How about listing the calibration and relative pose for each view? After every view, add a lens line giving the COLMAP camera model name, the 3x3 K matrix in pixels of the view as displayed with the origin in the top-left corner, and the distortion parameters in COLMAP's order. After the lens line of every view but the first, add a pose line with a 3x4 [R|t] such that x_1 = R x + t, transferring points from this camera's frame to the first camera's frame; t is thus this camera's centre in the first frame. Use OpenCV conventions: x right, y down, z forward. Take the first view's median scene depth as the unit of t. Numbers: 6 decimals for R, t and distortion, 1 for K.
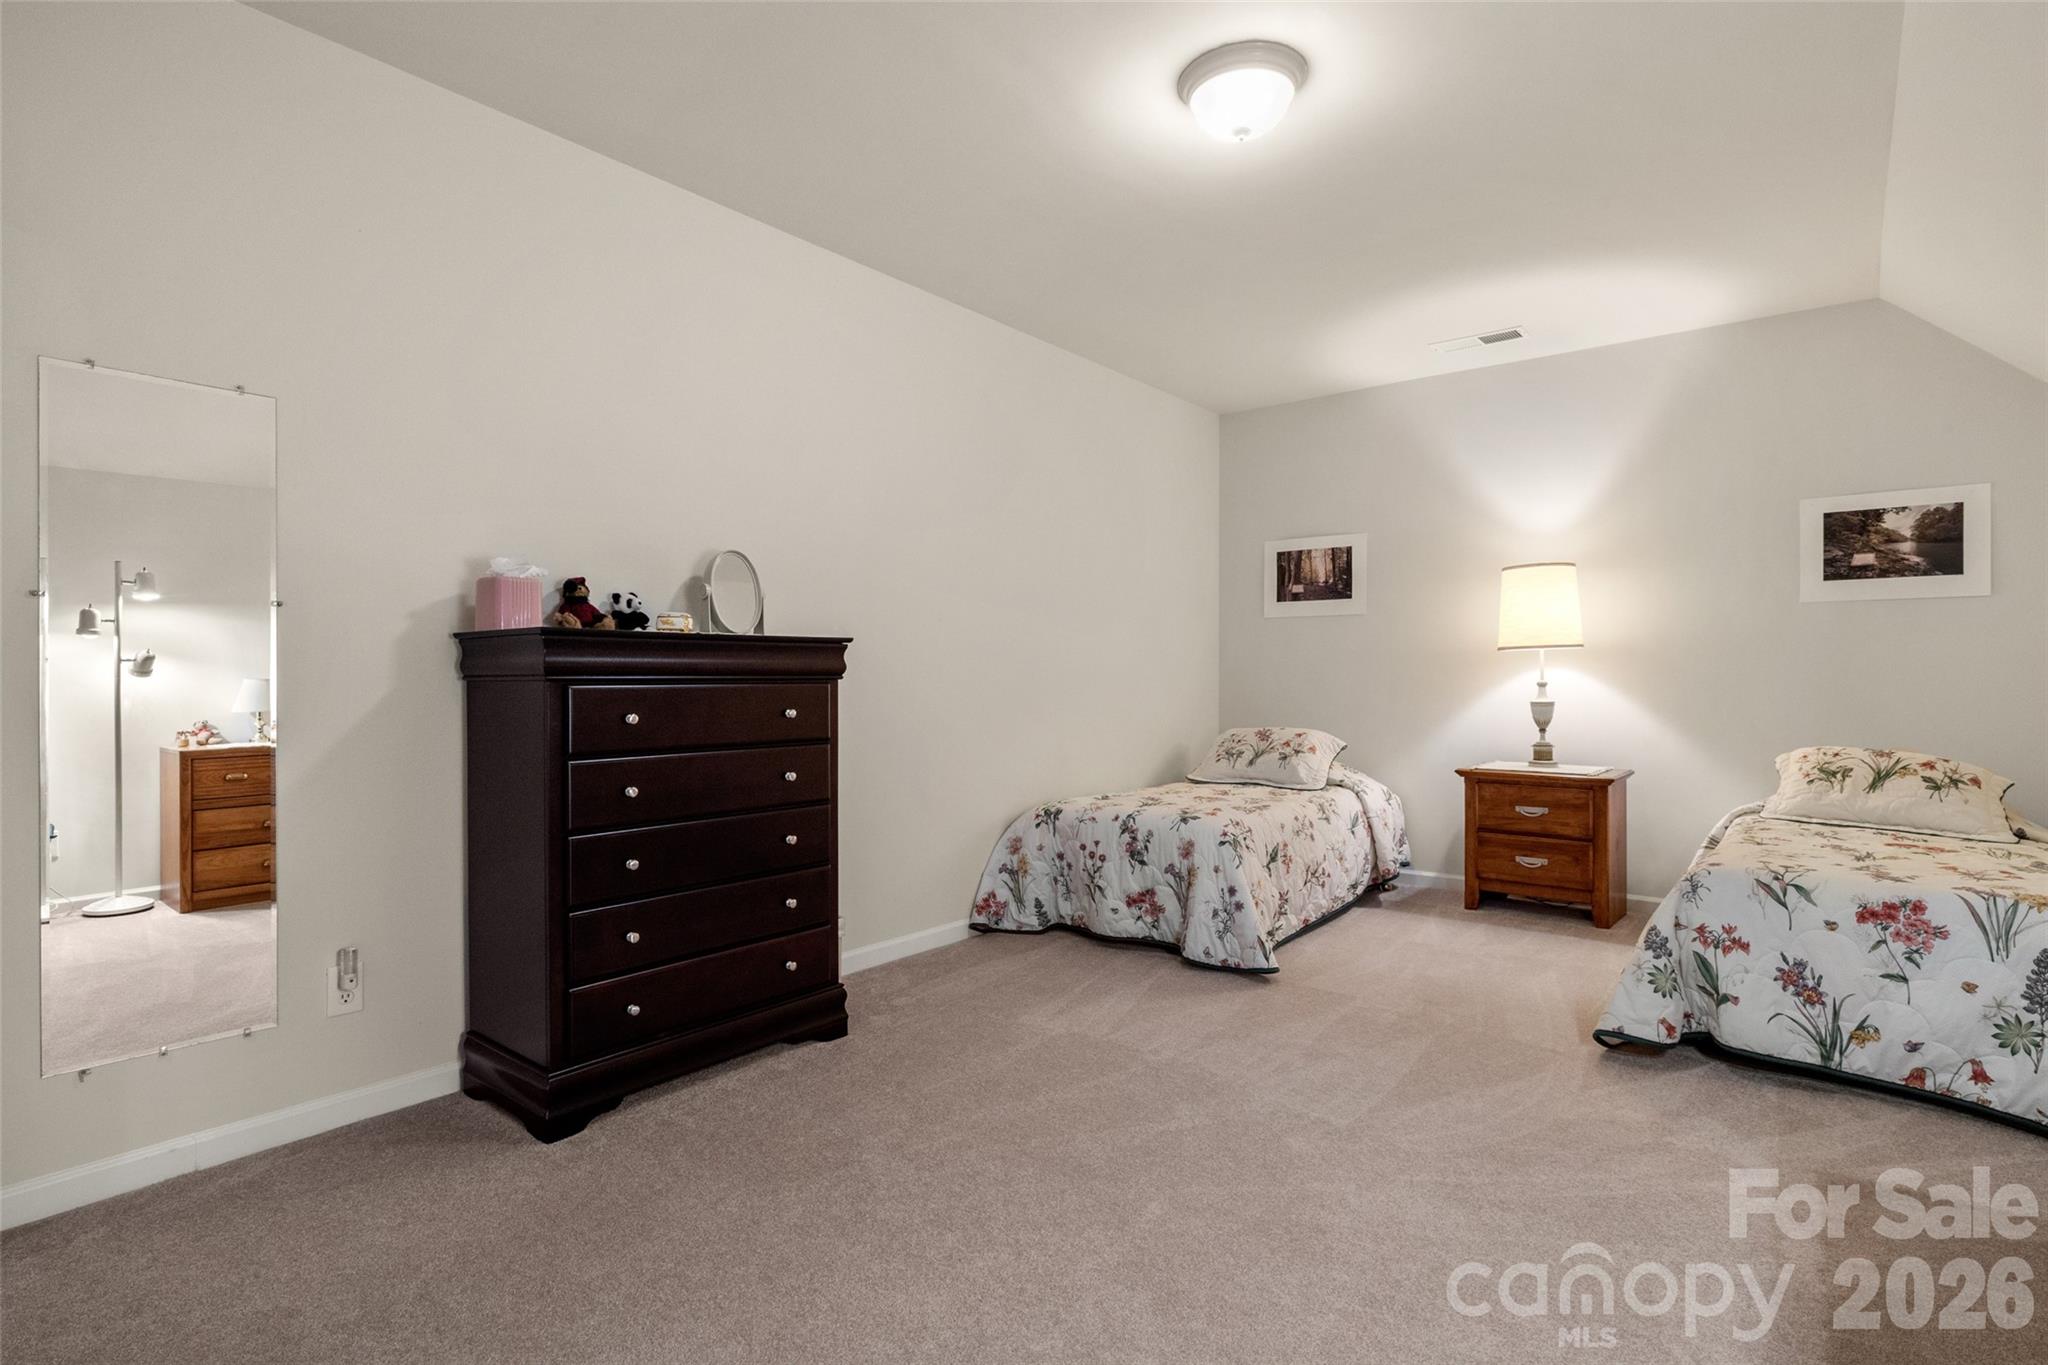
lens RADIAL K [[1020.7, 0, 1025.1], [0, 1020.7, 694.7], [0, 0, 1]] dist [-0.002318, 0.000621]
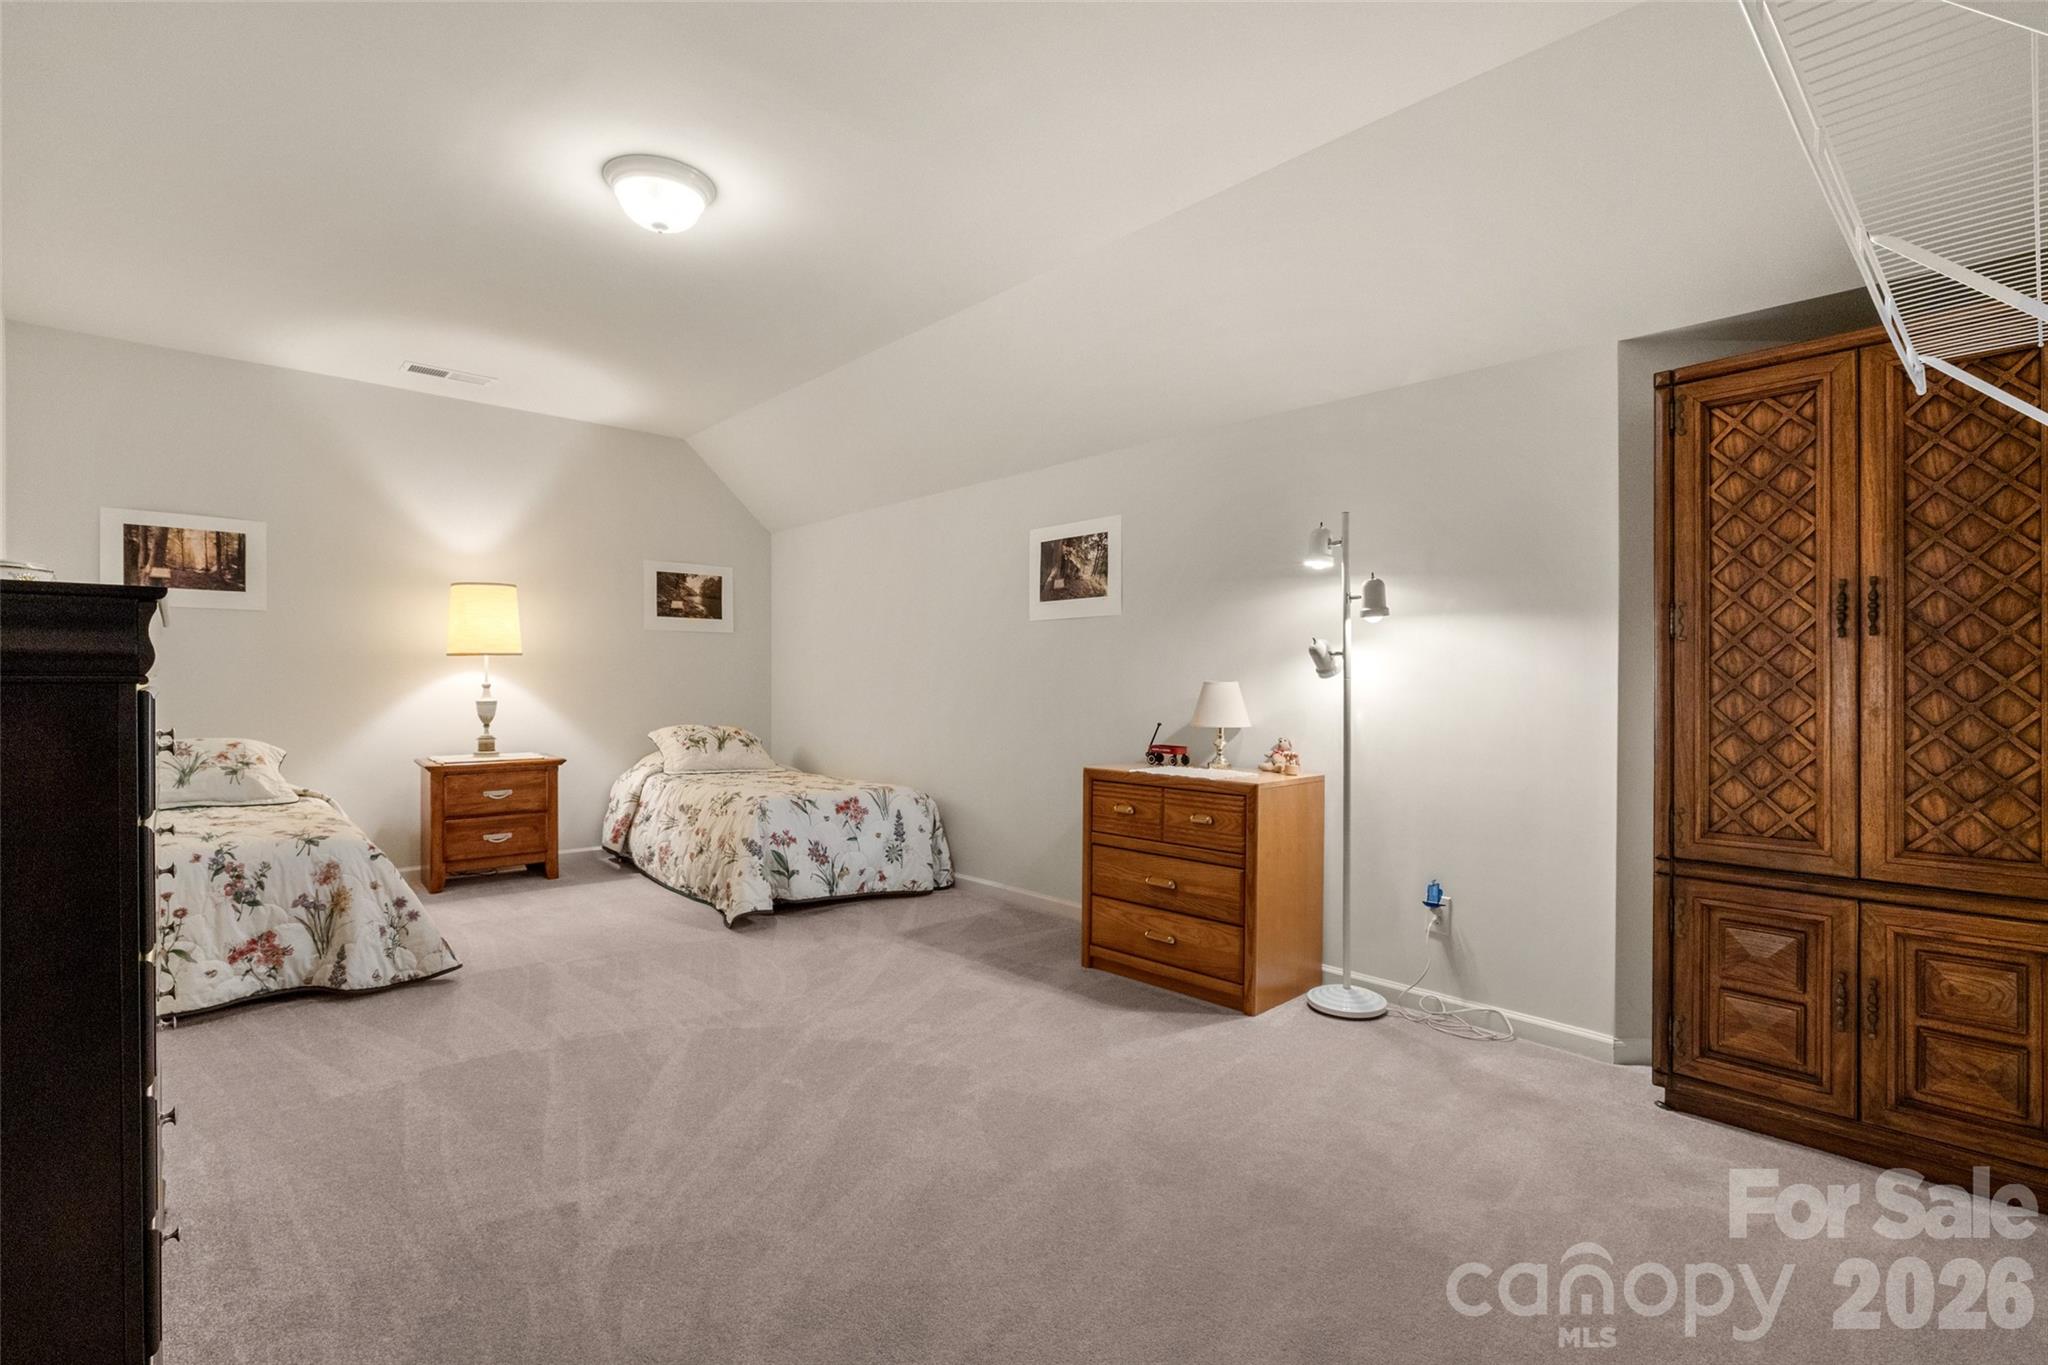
lens RADIAL K [[961.0, 0, 1026.1], [0, 961.0, 676.1], [0, 0, 1]] dist [-0.008438, 0.000987]
pose [[0.147979, 0.005397, 0.988976, -0.561101], [0.013404, 0.999882, -0.007462, -0.005832], [-0.988900, 0.014360, 0.147889, 0.262970]]
